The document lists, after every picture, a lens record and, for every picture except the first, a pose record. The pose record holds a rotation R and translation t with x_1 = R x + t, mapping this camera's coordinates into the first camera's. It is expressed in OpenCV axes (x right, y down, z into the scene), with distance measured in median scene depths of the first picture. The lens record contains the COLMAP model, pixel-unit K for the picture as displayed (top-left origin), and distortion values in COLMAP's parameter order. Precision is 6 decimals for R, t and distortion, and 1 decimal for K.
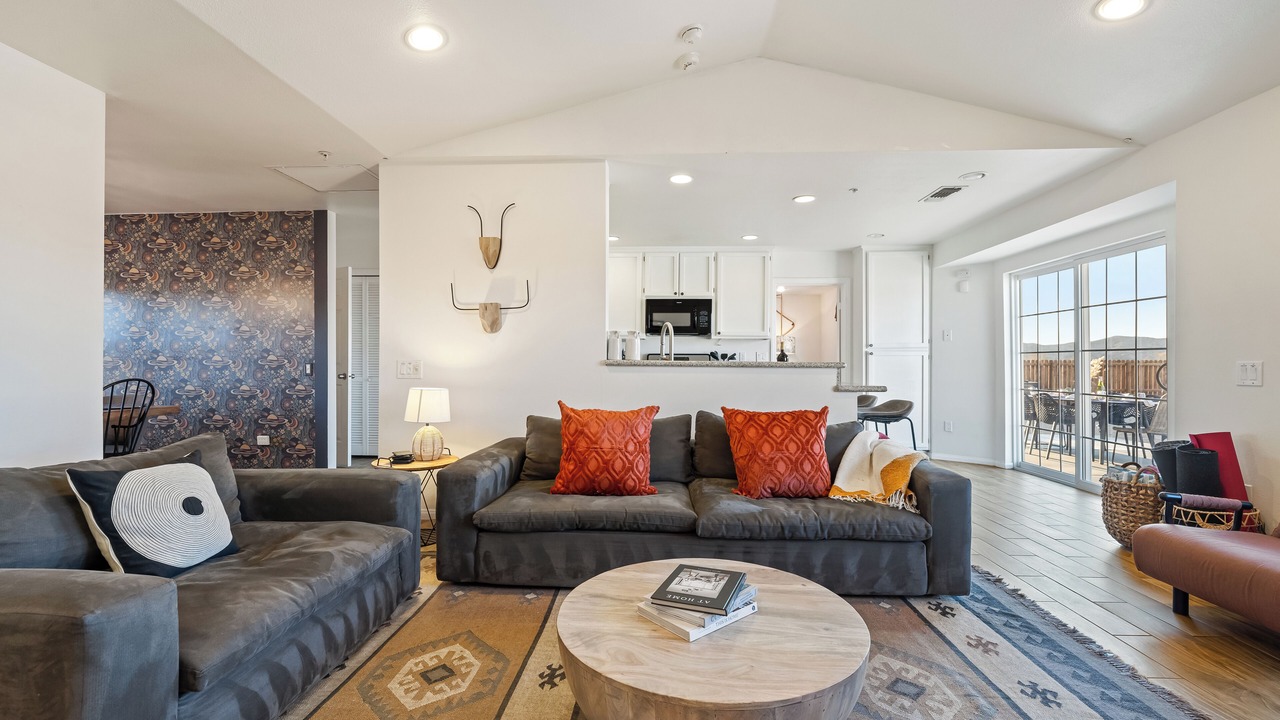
lens RADIAL K [[541.2, 0, 644.7], [0, 541.2, 361.4], [0, 0, 1]] dist [-0.000844, 0.001104]
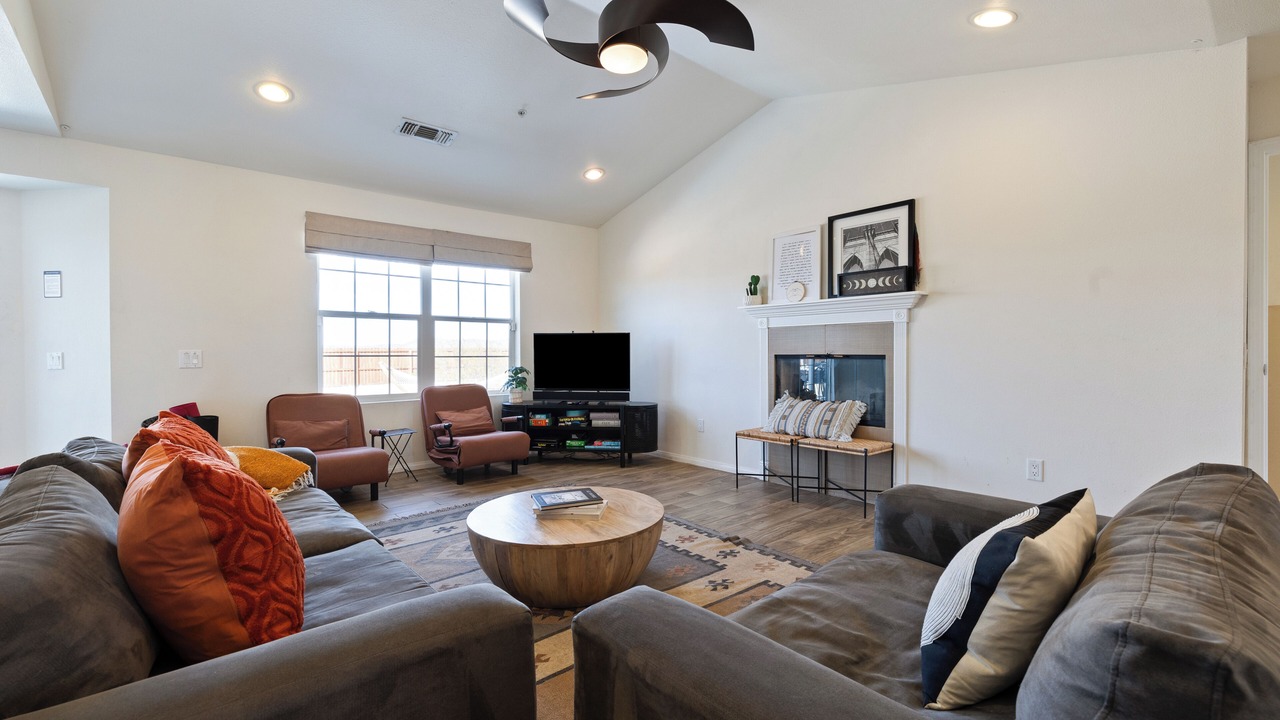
lens RADIAL K [[541.2, 0, 636.3], [0, 541.2, 358.6], [0, 0, 1]] dist [-0.000844, 0.001104]
pose [[-0.680579, -0.006833, 0.732643, -0.542008], [-0.000548, 0.999961, 0.008818, 0.006260], [-0.732675, 0.005600, -0.680556, 0.902470]]
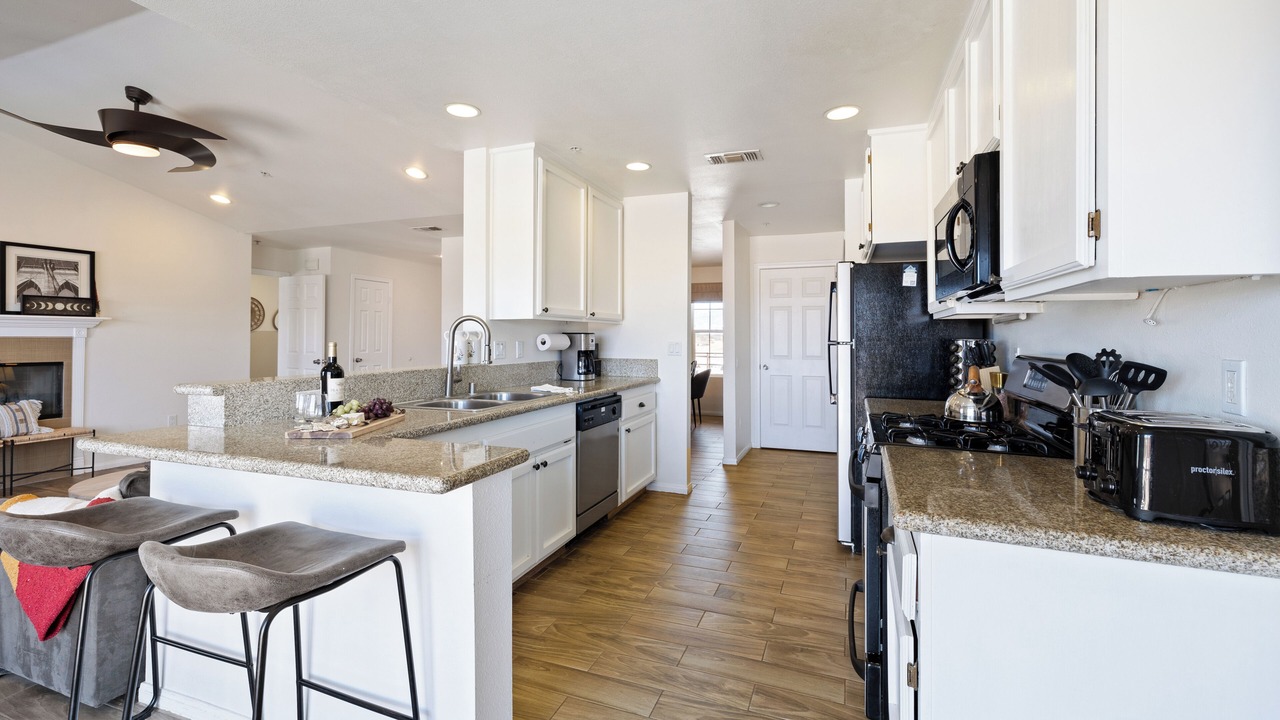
lens RADIAL K [[541.2, 0, 618.4], [0, 541.2, 333.4], [0, 0, 1]] dist [-0.000844, 0.001104]
pose [[-0.308749, -0.012148, -0.951066, 0.782193], [0.003489, 0.999897, -0.013904, -0.040875], [0.951137, -0.007612, -0.308675, 1.604148]]
